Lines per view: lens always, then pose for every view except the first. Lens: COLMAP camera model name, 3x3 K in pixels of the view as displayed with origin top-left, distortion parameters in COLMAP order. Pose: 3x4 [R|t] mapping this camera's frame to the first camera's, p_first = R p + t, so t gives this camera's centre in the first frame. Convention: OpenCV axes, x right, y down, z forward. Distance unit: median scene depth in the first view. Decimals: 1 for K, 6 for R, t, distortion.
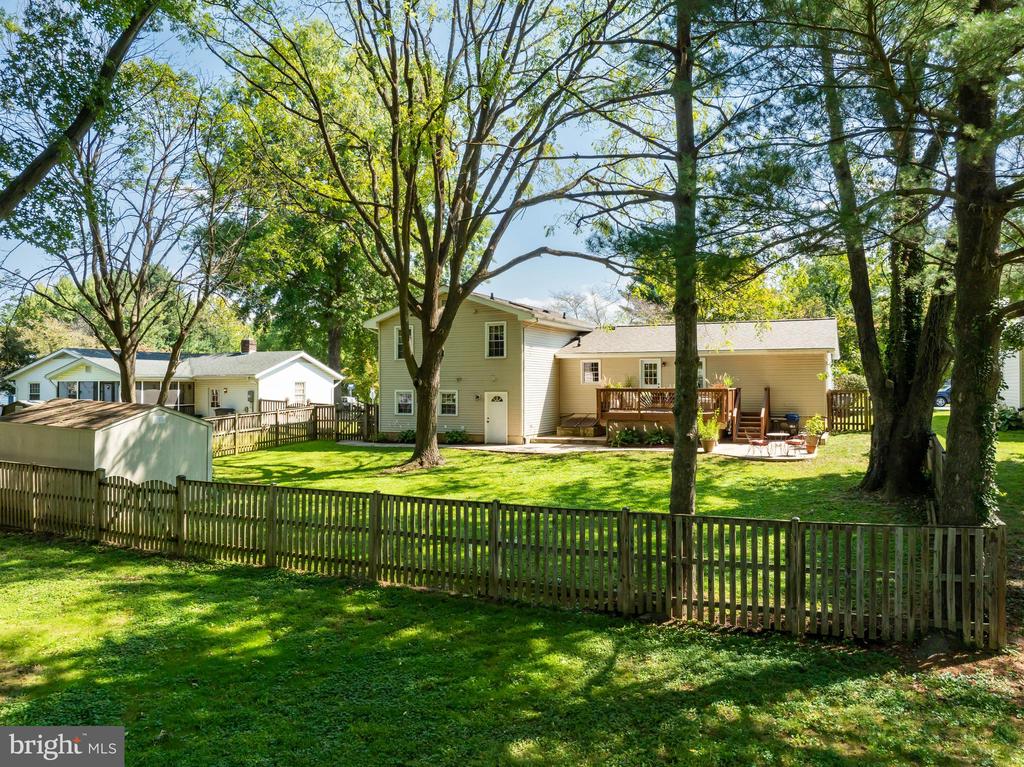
lens RADIAL K [[721.0, 0, 512.6], [0, 721.0, 381.1], [0, 0, 1]] dist [-0.044246, -0.002985]
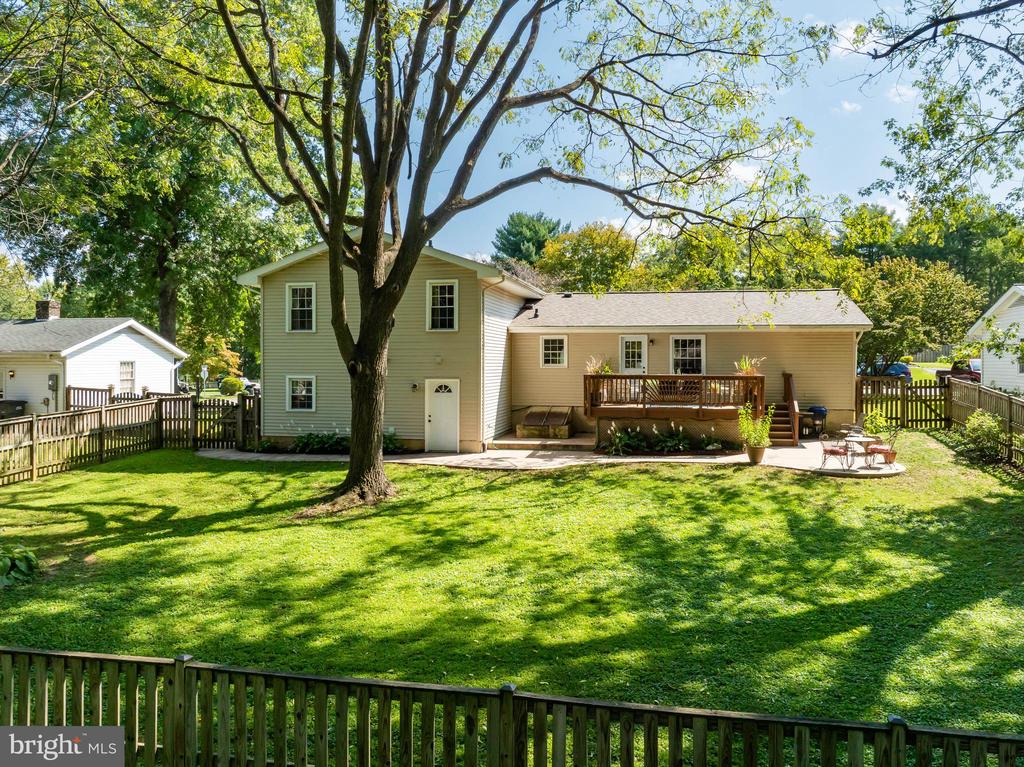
lens RADIAL K [[721.0, 0, 512.5], [0, 721.0, 361.5], [0, 0, 1]] dist [-0.044246, -0.002985]
pose [[0.970867, 0.004081, 0.239583, -0.124697], [-0.005862, 0.999960, 0.006719, -0.007317], [-0.239546, -0.007928, 0.970853, 0.295440]]
